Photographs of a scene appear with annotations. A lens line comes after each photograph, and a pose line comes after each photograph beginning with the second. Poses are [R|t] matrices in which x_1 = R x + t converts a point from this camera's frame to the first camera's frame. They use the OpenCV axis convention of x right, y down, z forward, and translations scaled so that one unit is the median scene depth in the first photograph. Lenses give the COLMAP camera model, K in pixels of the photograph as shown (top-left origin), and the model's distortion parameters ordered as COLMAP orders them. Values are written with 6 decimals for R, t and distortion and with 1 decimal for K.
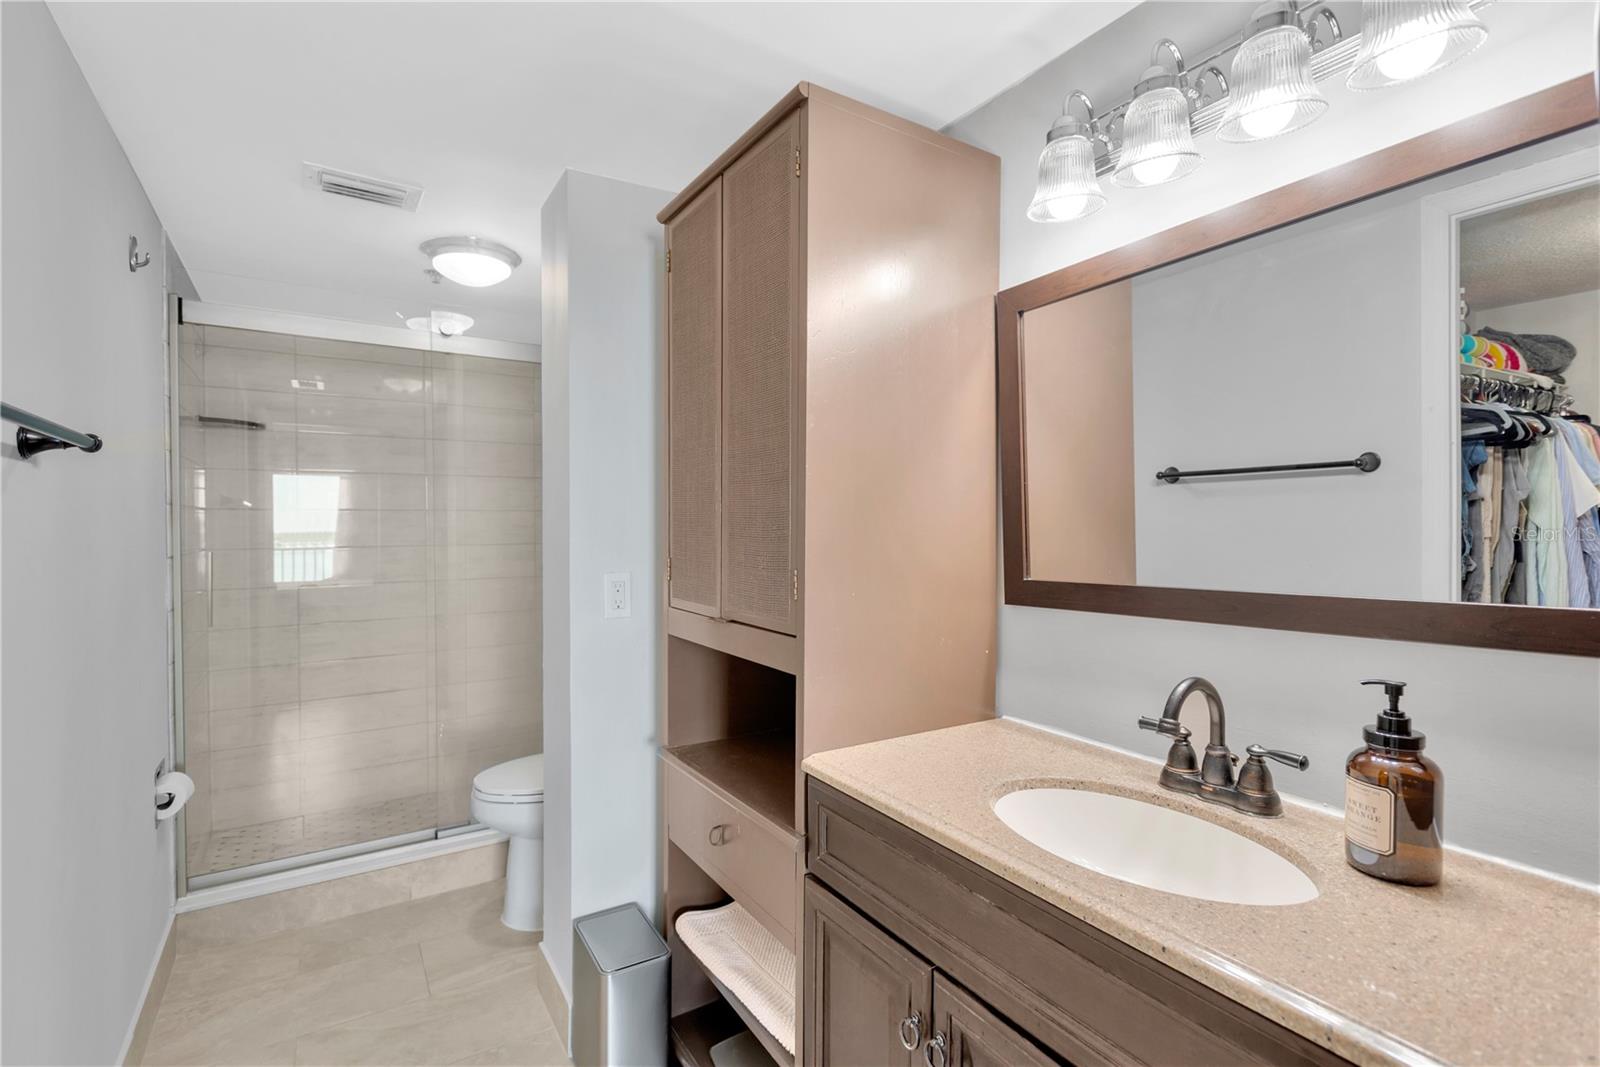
lens RADIAL K [[741.2, 0, 801.1], [0, 741.2, 534.6], [0, 0, 1]] dist [0.021314, -0.009331]
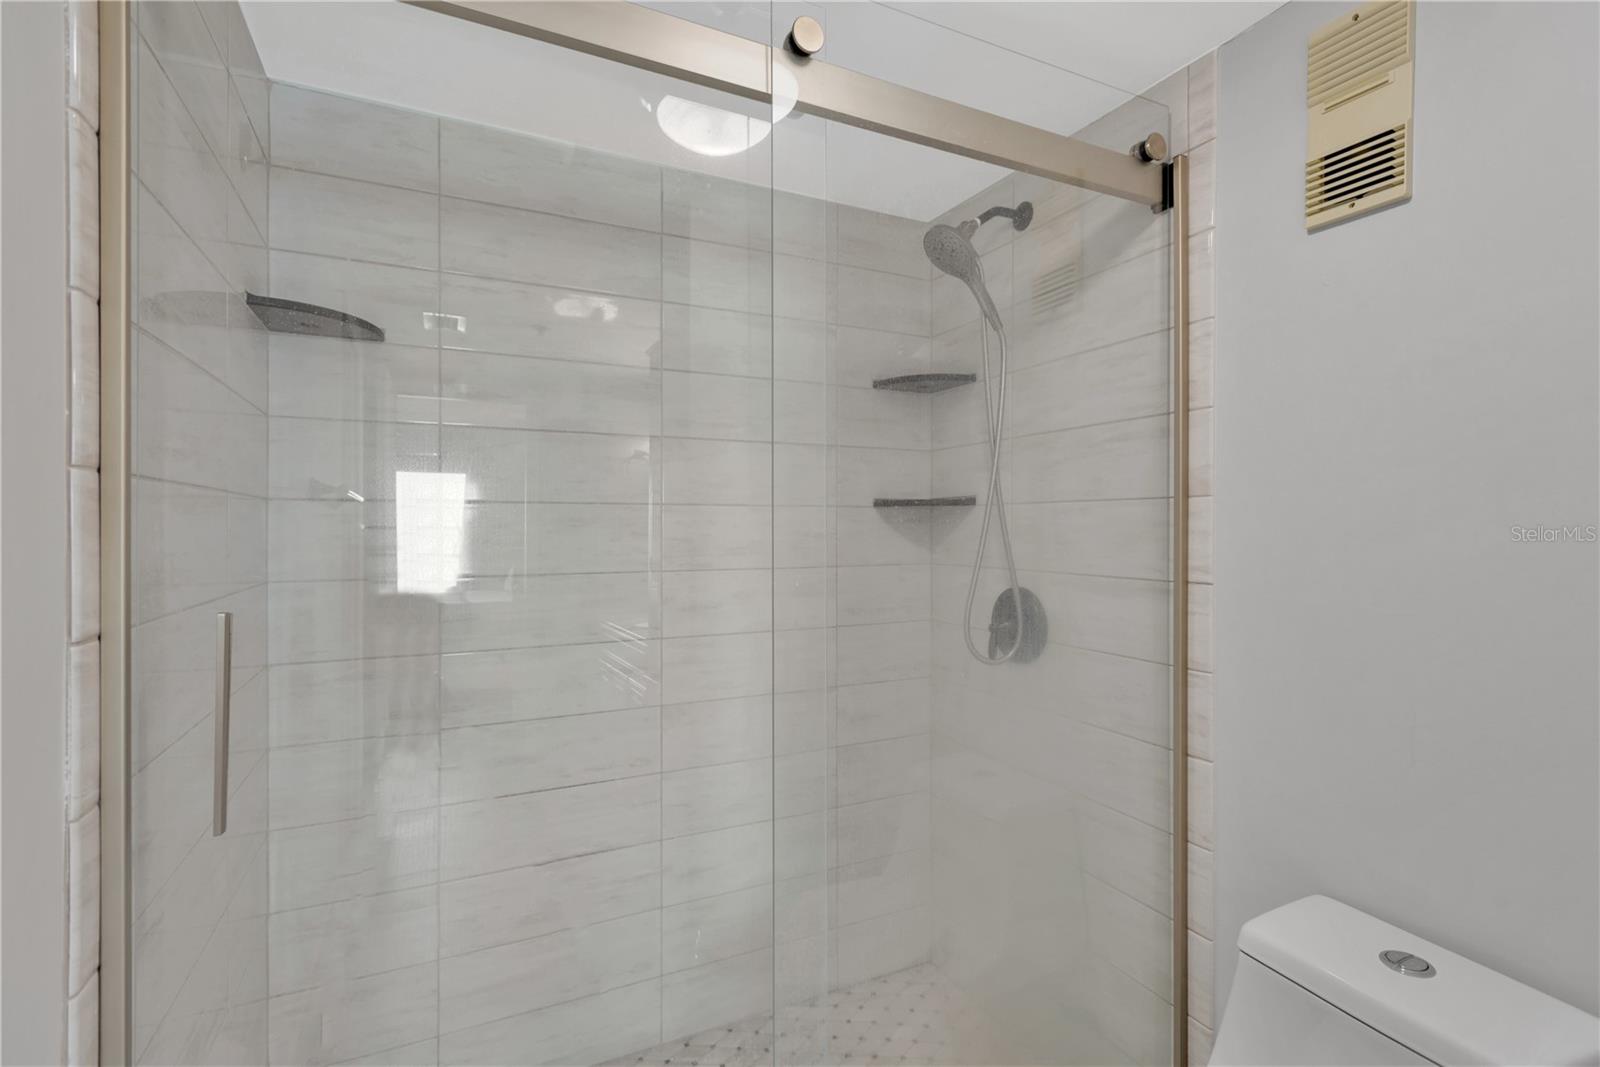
lens RADIAL K [[741.2, 0, 801.1], [0, 741.2, 534.6], [0, 0, 1]] dist [0.021314, -0.009331]
pose [[0.993085, 0.008885, -0.117057, -0.189812], [-0.009234, 0.999954, -0.002438, -0.005562], [0.117030, 0.003502, 0.993122, 0.268961]]
